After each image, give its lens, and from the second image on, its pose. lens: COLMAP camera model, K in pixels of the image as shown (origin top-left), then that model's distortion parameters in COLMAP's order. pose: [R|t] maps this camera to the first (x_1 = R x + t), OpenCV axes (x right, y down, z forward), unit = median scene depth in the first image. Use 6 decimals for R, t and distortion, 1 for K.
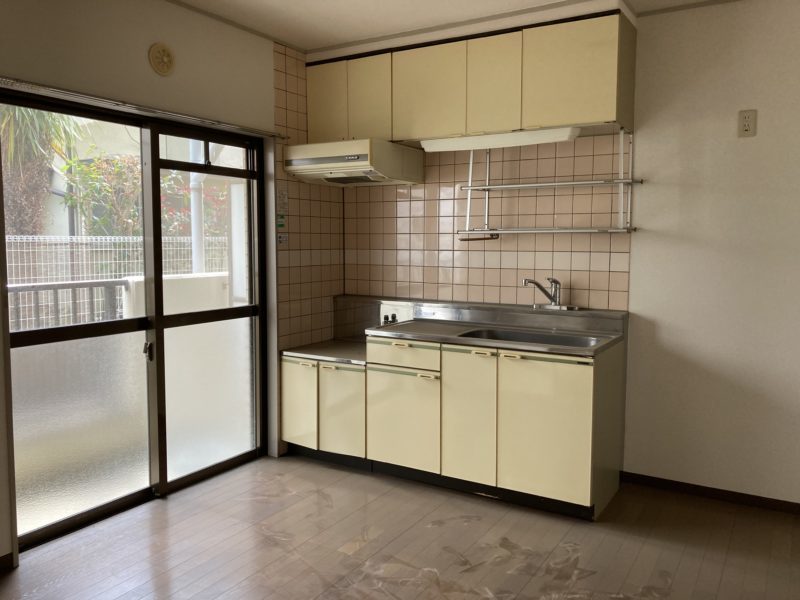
lens RADIAL K [[668.2, 0, 401.7], [0, 668.2, 295.8], [0, 0, 1]] dist [0.048450, -0.000354]
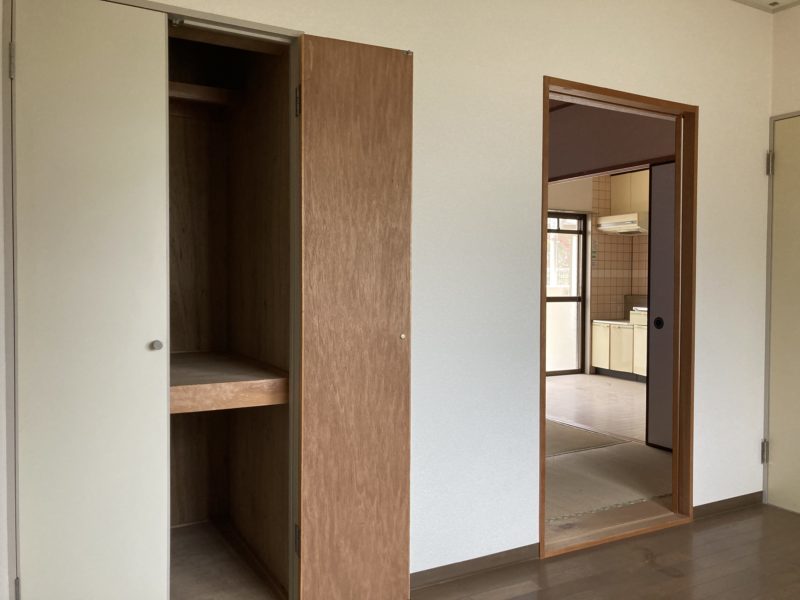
lens RADIAL K [[668.2, 0, 402.6], [0, 668.2, 298.7], [0, 0, 1]] dist [0.048450, -0.000354]
pose [[0.868873, 0.013180, -0.494859, 0.314008], [-0.041703, 0.998041, -0.046639, 0.135931], [0.493275, 0.061160, 0.867721, -1.004808]]
